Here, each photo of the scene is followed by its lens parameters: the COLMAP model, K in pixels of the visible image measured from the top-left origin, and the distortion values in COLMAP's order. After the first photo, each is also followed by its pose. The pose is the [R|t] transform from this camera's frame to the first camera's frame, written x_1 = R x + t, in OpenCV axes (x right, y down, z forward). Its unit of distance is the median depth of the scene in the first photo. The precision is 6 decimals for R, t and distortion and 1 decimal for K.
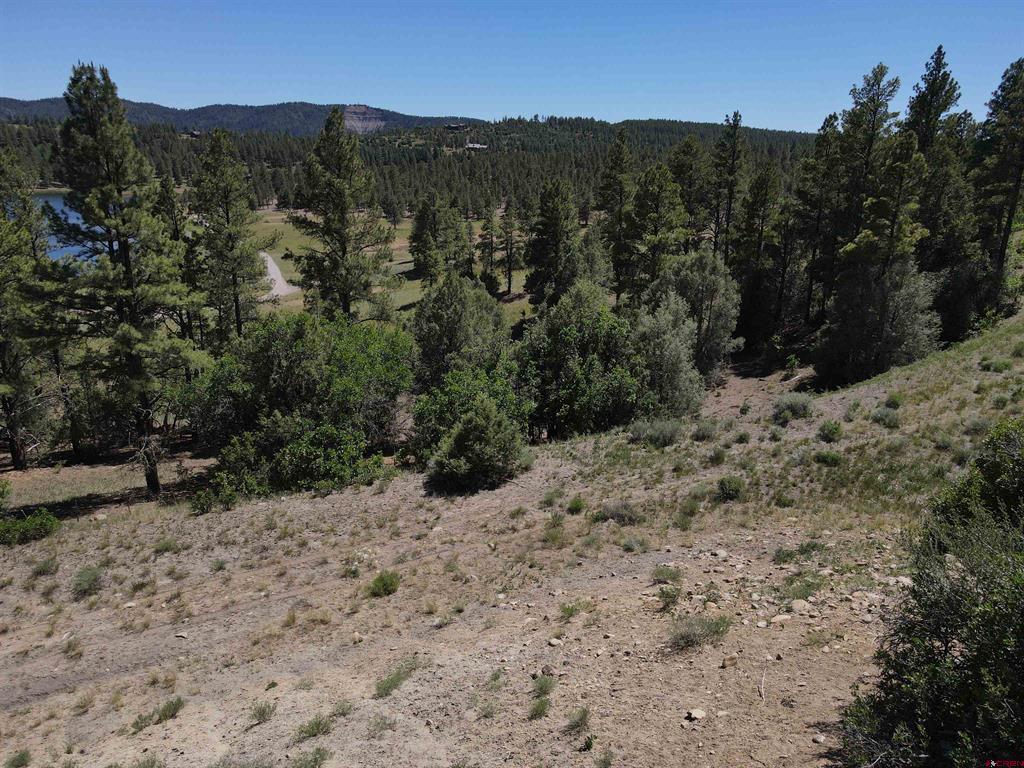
lens RADIAL K [[747.2, 0, 506.9], [0, 747.2, 387.6], [0, 0, 1]] dist [0.015059, 0.005854]
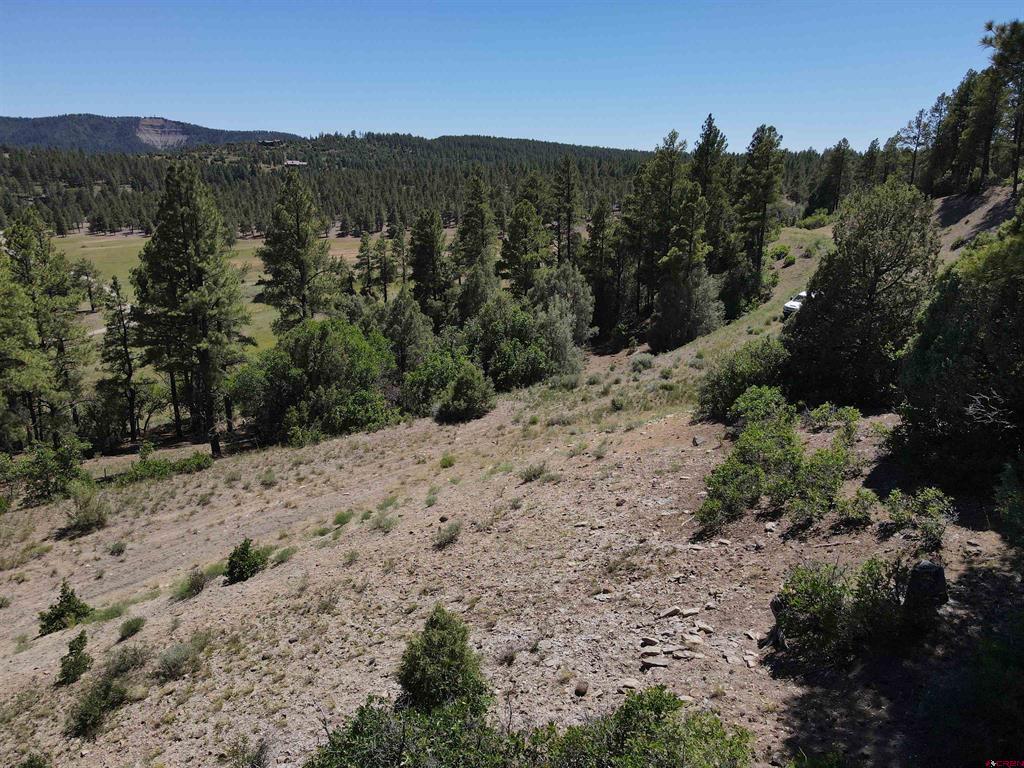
lens RADIAL K [[747.2, 0, 508.2], [0, 747.2, 384.1], [0, 0, 1]] dist [0.015059, 0.005854]
pose [[0.972580, -0.072741, 0.220902, -0.183173], [0.077442, 0.996916, -0.012681, 0.050814], [-0.219298, 0.029440, 0.975214, -0.355234]]
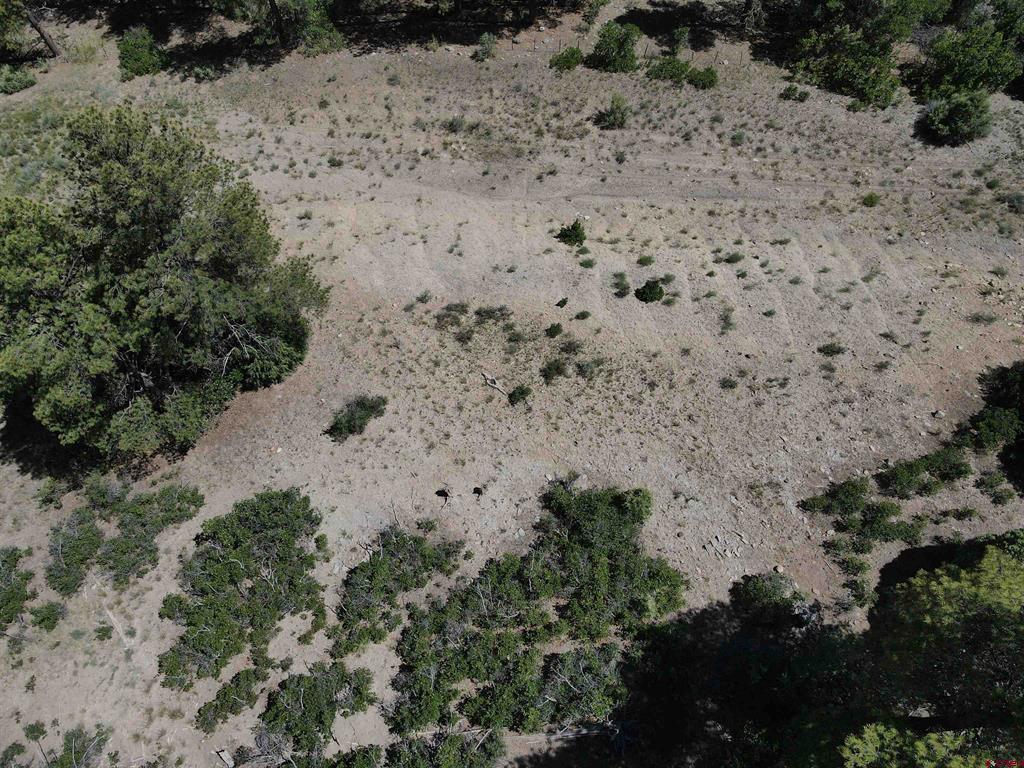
lens RADIAL K [[747.2, 0, 508.2], [0, 747.2, 386.0], [0, 0, 1]] dist [0.015059, 0.005854]
pose [[0.861421, 0.467010, -0.199639, -0.171280], [-0.154009, 0.614751, 0.773539, -0.403766], [0.483979, -0.635597, 0.601483, -0.494985]]
